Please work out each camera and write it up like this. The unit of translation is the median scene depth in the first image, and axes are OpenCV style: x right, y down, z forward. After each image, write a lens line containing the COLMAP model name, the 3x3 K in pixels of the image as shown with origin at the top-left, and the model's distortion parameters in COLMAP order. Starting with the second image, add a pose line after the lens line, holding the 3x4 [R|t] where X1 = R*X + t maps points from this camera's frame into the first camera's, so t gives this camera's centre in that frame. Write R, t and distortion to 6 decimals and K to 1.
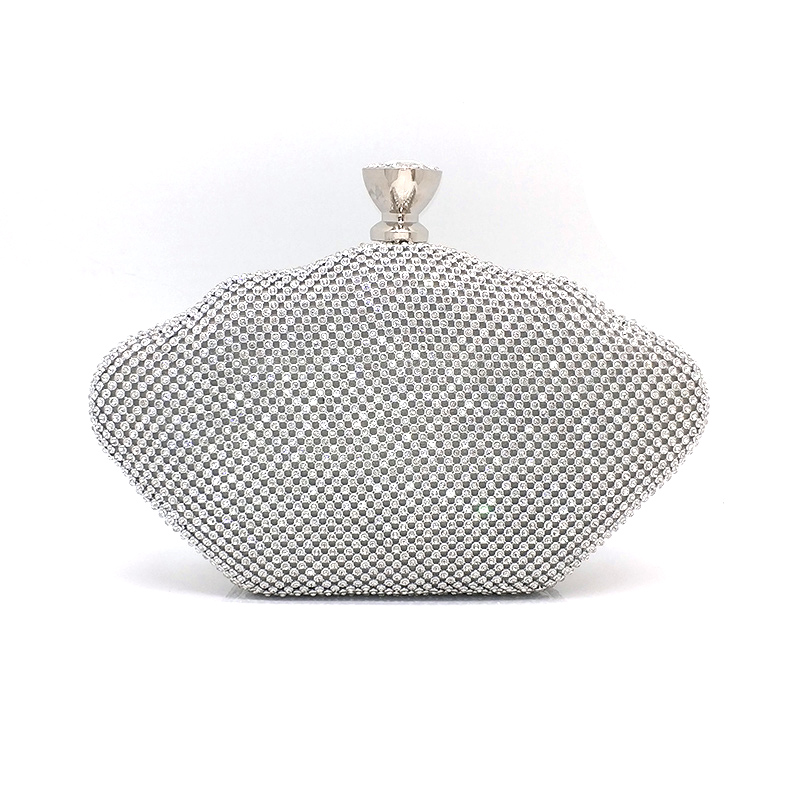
lens RADIAL K [[809.9, 0, 398.1], [0, 809.9, 397.5], [0, 0, 1]] dist [-0.050987, 0.000000]
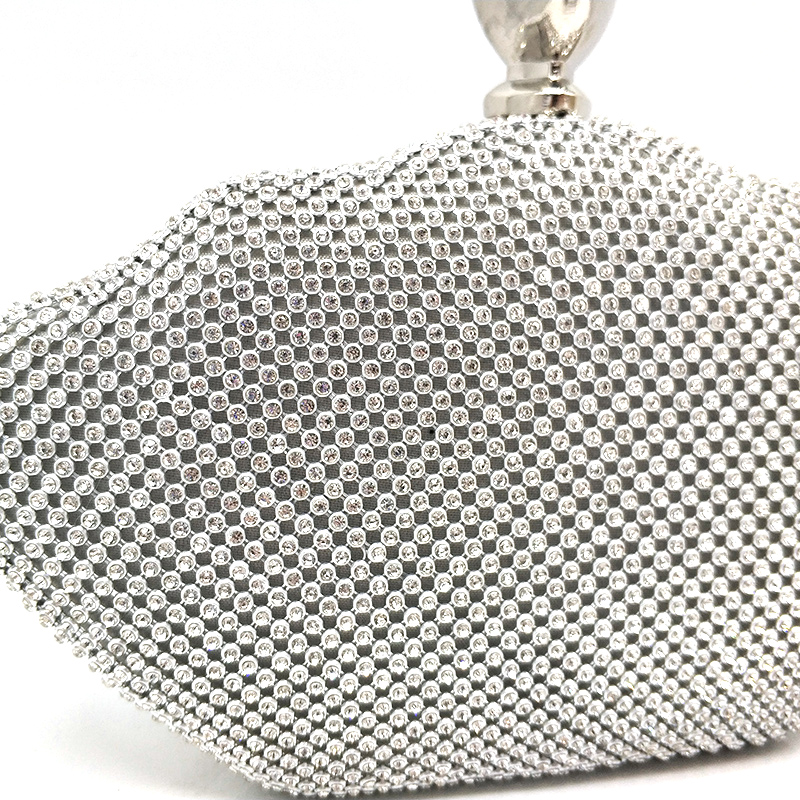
lens RADIAL K [[809.9, 0, 402.8], [0, 809.9, 400.1], [0, 0, 1]] dist [-0.050987, 0.000000]
pose [[0.993670, -0.020573, 0.110440, -0.161451], [0.016042, 0.998999, 0.041764, -0.036452], [-0.111189, -0.039728, 0.993005, 0.519451]]
